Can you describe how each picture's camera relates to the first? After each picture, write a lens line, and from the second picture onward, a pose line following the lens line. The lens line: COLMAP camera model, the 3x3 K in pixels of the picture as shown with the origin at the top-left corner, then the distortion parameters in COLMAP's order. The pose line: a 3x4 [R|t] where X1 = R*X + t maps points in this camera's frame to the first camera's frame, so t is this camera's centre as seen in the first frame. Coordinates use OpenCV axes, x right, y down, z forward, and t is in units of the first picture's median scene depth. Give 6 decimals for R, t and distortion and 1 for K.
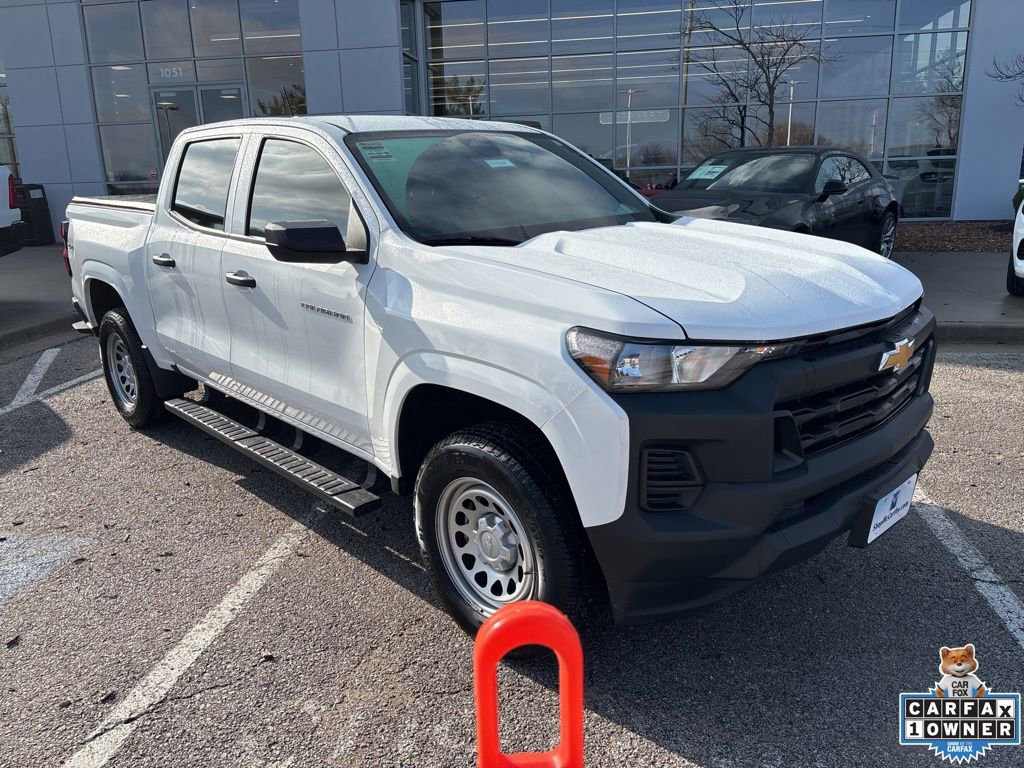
lens RADIAL K [[776.5, 0, 508.3], [0, 776.5, 388.4], [0, 0, 1]] dist [0.044634, -0.052078]
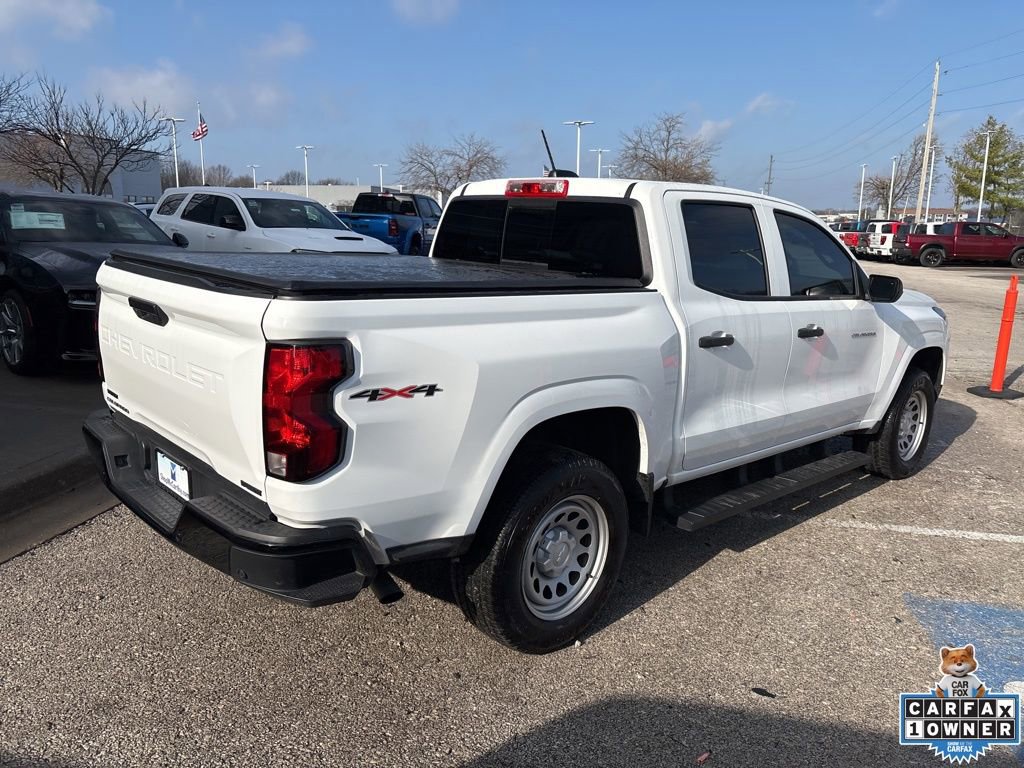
lens RADIAL K [[776.5, 0, 508.2], [0, 776.5, 379.1], [0, 0, 1]] dist [0.044634, -0.052078]
pose [[0.003288, -0.175570, 0.984462, -1.717104], [0.236400, 0.956699, 0.169829, -0.430633], [-0.971650, 0.232168, 0.044651, 1.604388]]
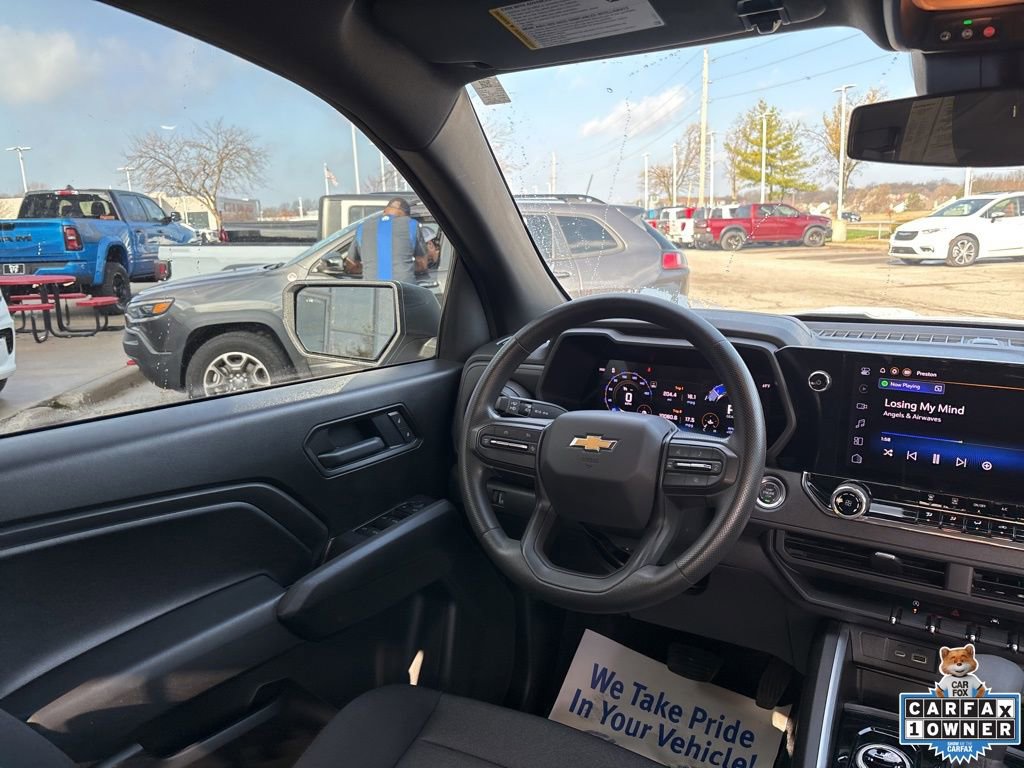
lens RADIAL K [[776.5, 0, 515.7], [0, 776.5, 378.8], [0, 0, 1]] dist [0.044634, -0.052078]
pose [[-0.260602, -0.160472, 0.952016, -0.258406], [0.280356, 0.931019, 0.233677, -0.367862], [-0.923844, 0.327800, -0.197636, 1.389521]]
